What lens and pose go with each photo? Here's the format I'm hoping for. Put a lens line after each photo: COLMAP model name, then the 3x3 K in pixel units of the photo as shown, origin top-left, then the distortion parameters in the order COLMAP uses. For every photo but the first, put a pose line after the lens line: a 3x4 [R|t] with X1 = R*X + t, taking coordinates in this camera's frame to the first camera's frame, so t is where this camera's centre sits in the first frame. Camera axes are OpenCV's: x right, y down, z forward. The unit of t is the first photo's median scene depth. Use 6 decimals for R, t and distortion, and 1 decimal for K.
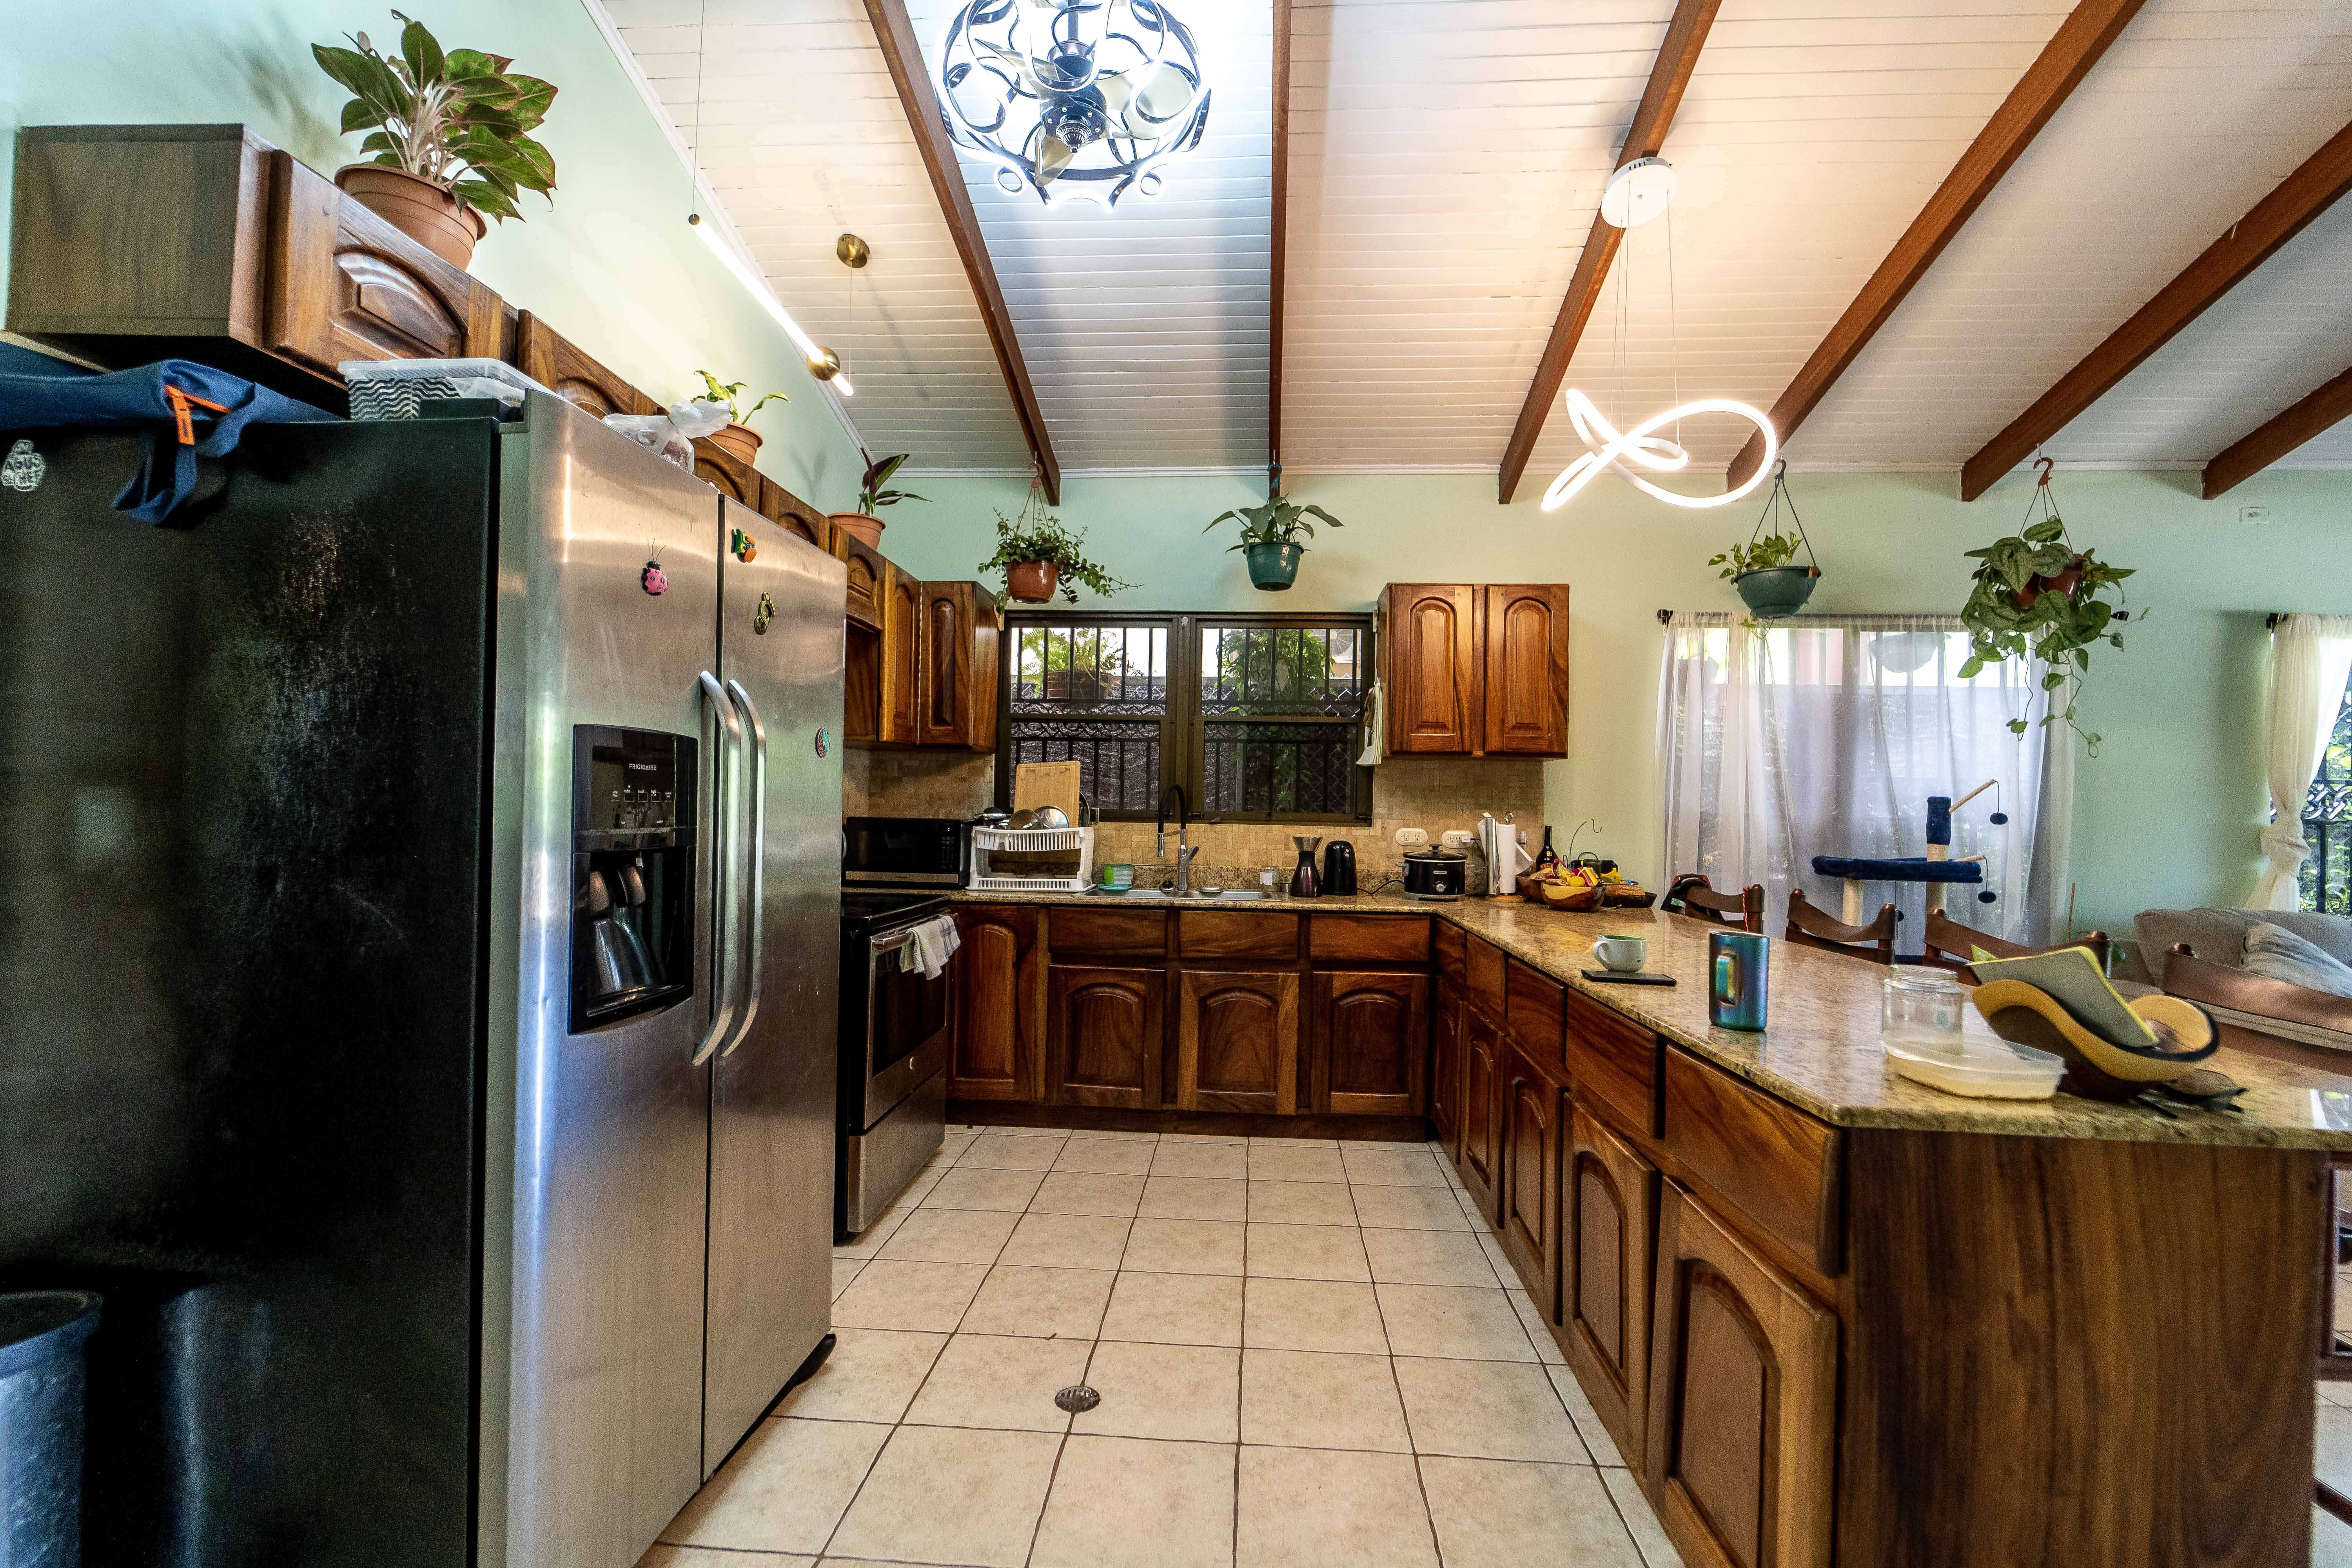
lens RADIAL K [[949.5, 0, 1193.6], [0, 949.5, 795.1], [0, 0, 1]] dist [0.001906, -0.000041]
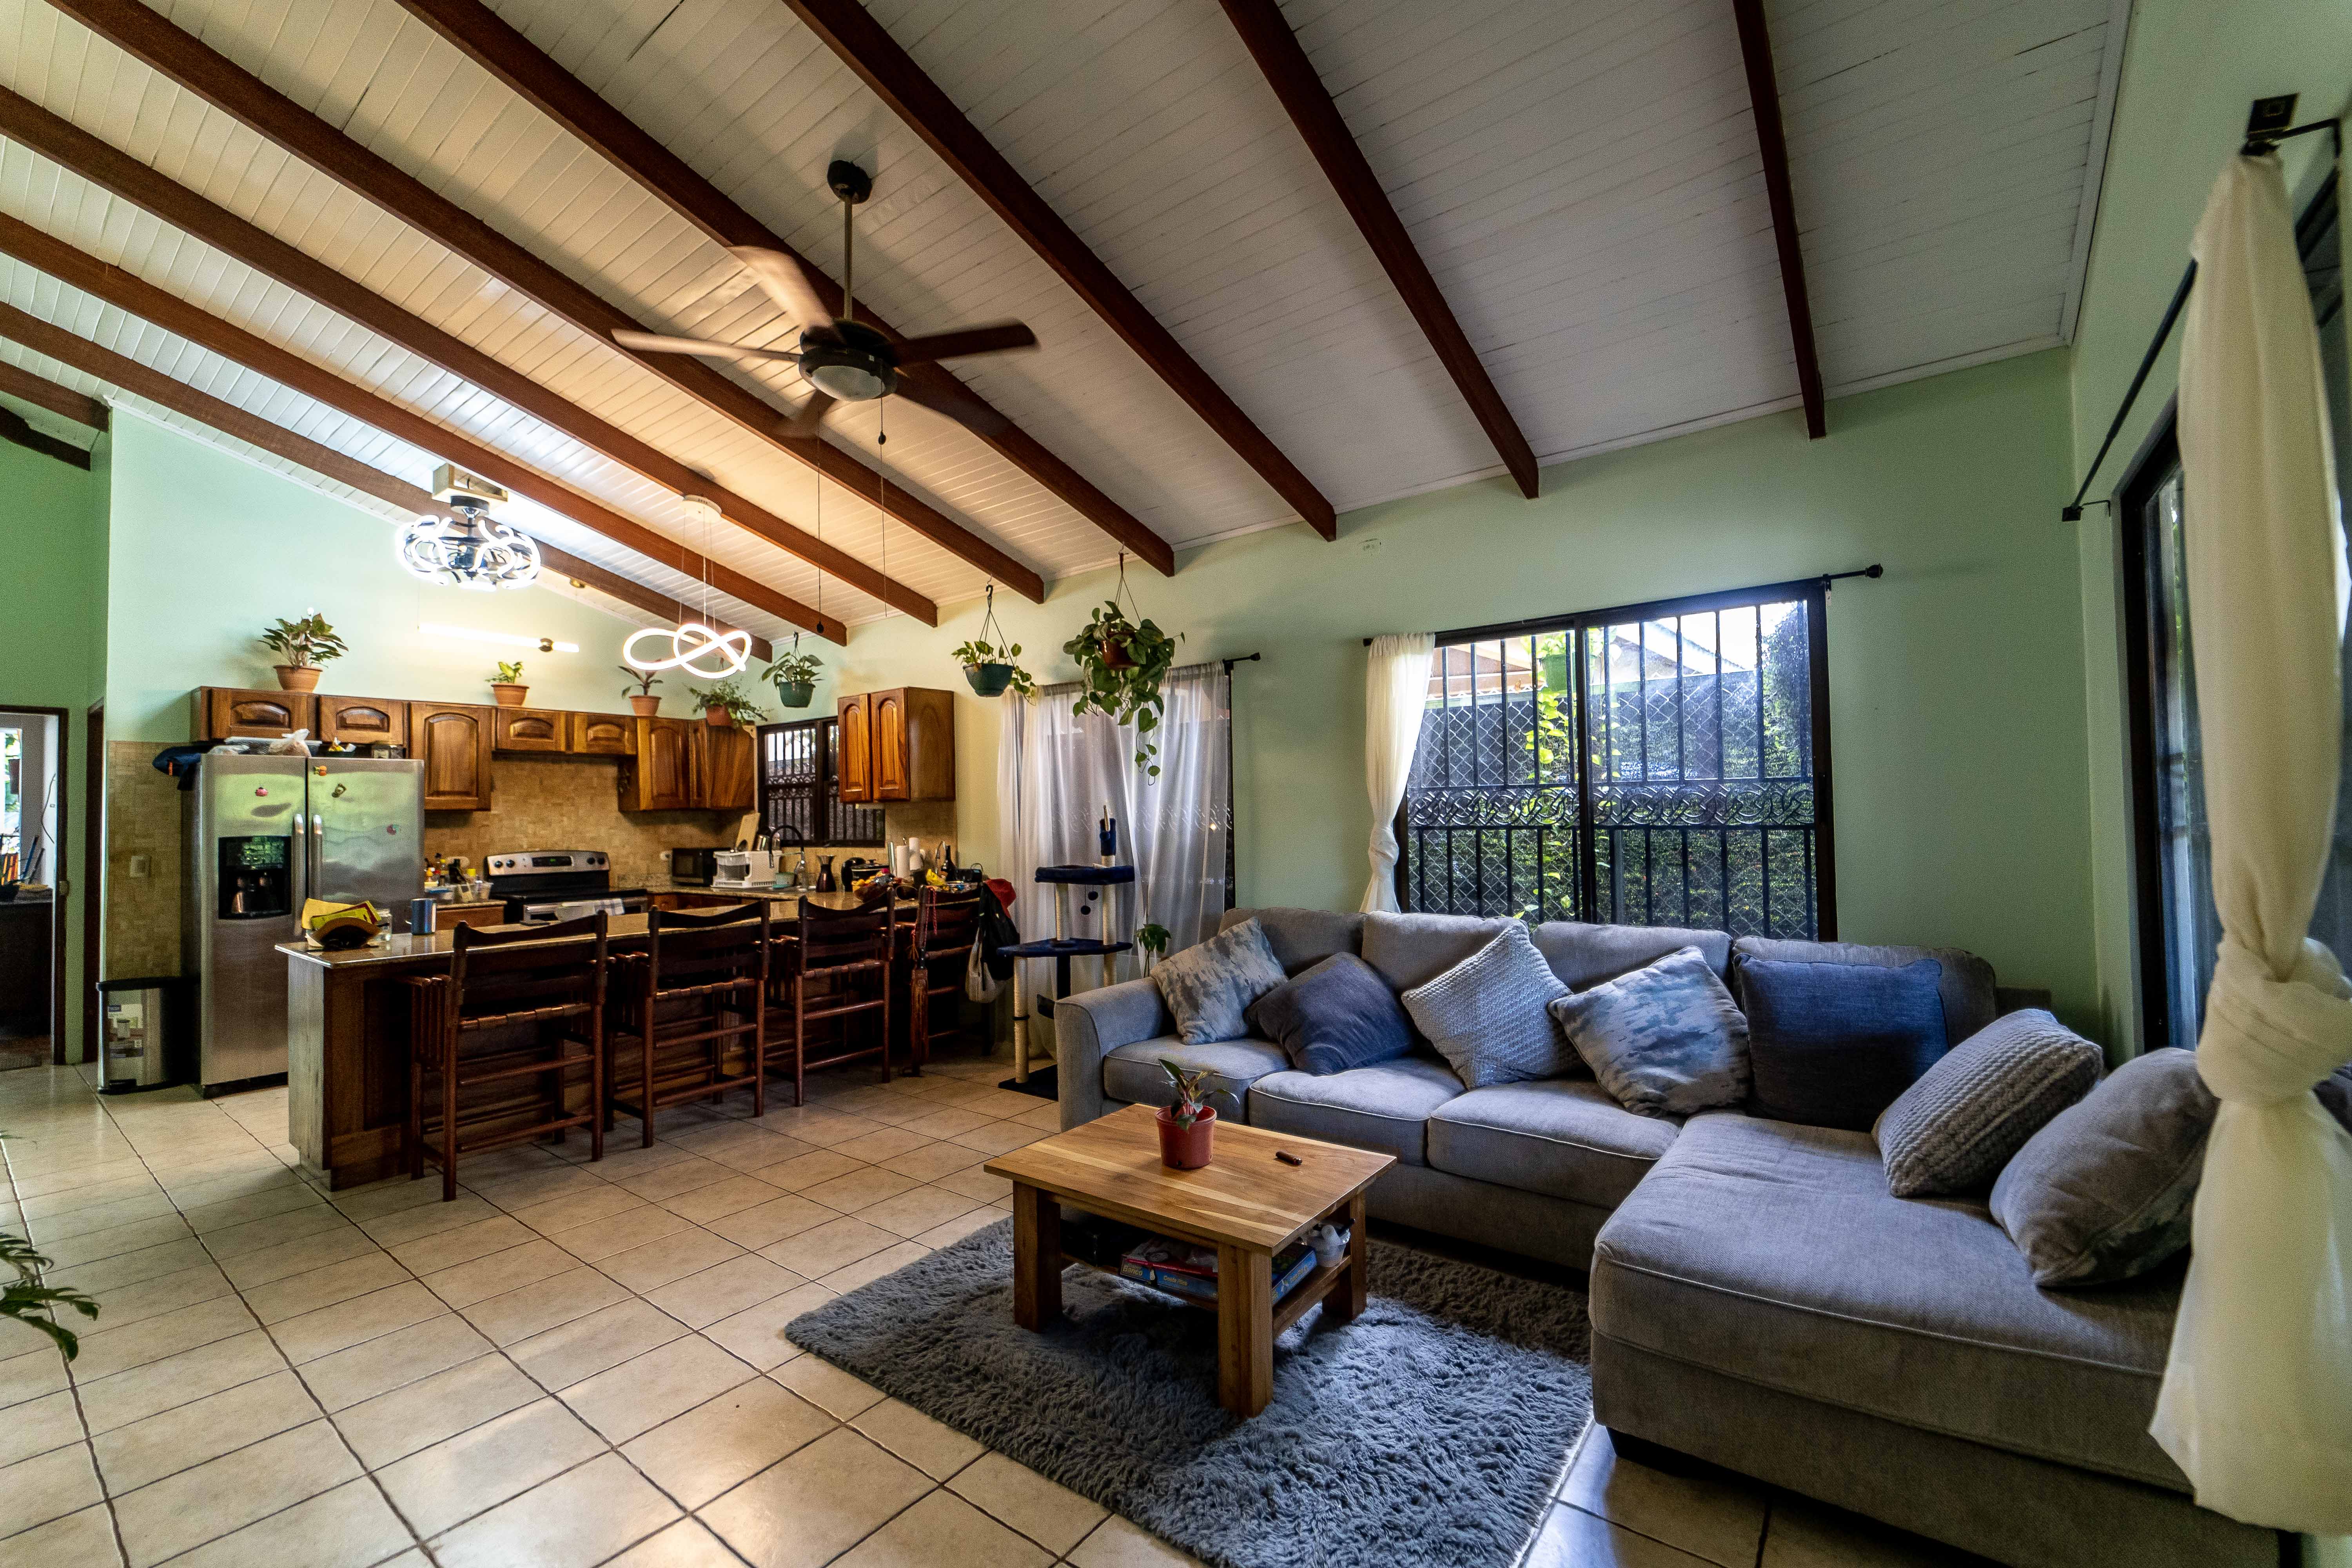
lens RADIAL K [[953.6, 0, 1189.3], [0, 953.6, 794.5], [0, 0, 1]] dist [-0.000300, -0.000294]
pose [[0.837019, -0.048366, -0.545032, 1.584451], [0.042056, 0.998826, -0.024049, 0.004930], [0.545555, -0.002793, 0.838070, -0.025220]]
